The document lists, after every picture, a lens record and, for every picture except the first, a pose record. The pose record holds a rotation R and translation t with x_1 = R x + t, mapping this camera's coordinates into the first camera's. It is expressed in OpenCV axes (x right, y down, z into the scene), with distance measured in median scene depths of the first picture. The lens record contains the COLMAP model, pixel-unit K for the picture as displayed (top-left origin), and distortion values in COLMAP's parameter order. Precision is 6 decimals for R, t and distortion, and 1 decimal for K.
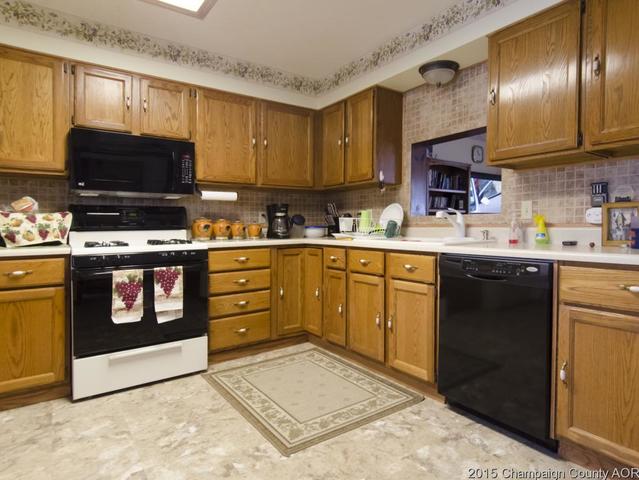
lens RADIAL K [[378.8, 0, 265.0], [0, 378.8, 232.2], [0, 0, 1]] dist [0.003931, -0.001912]
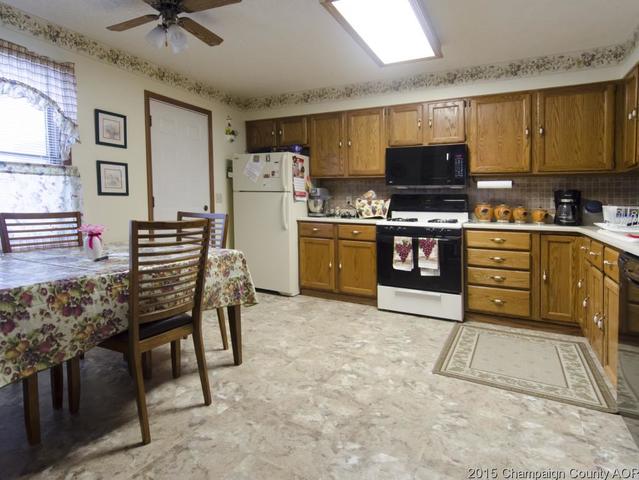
lens RADIAL K [[378.8, 0, 314.8], [0, 378.8, 242.0], [0, 0, 1]] dist [0.003931, -0.001912]
pose [[0.441626, 0.106592, -0.890845, 0.838884], [-0.031292, 0.994143, 0.103440, -0.028646], [0.896653, -0.017805, 0.442375, -0.021038]]
